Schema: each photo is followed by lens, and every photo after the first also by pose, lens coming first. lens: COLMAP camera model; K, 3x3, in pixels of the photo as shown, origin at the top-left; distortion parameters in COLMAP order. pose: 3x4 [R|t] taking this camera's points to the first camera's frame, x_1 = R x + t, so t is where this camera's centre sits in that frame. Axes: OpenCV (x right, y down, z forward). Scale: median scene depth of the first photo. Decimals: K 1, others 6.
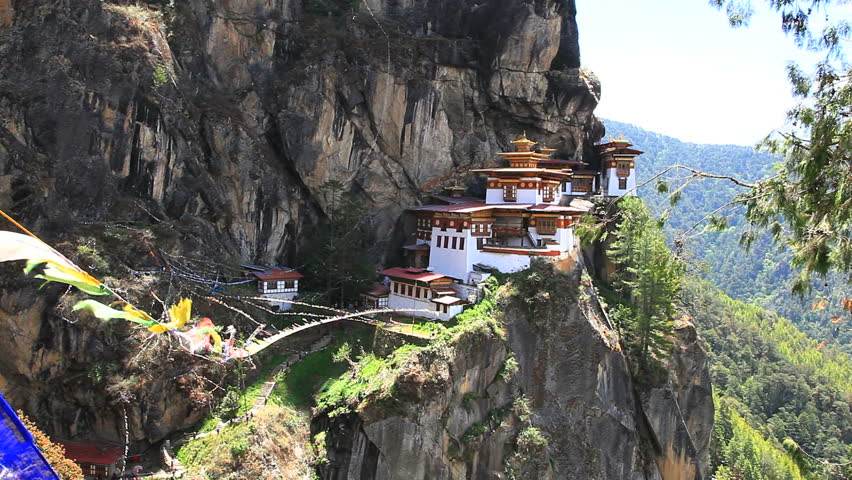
lens RADIAL K [[812.0, 0, 426.0], [0, 812.0, 240.0], [0, 0, 1]] dist [-0.124775, 0.019039]
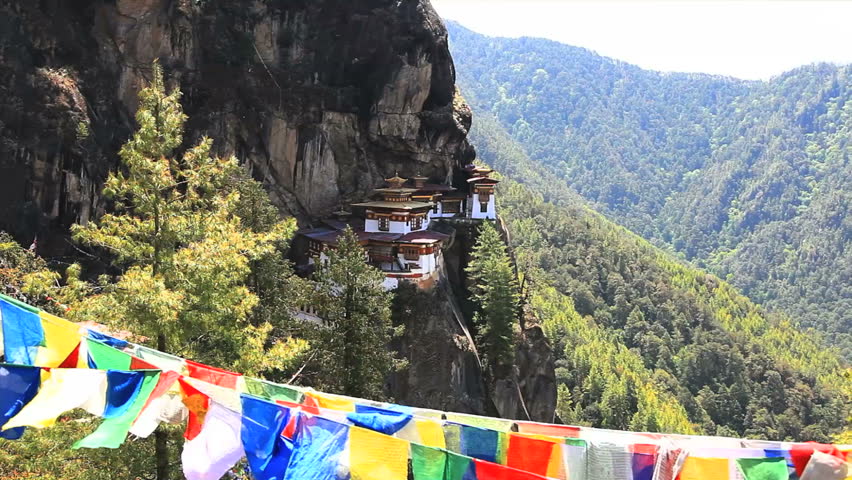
lens RADIAL K [[847.7, 0, 450.8], [0, 847.7, 288.2], [0, 0, 1]] dist [-0.041346, 0.014136]
pose [[0.990609, -0.017667, 0.135577, 0.026194], [0.005559, 0.996001, 0.089173, -0.068897], [-0.136611, -0.087582, 0.986746, -0.261869]]
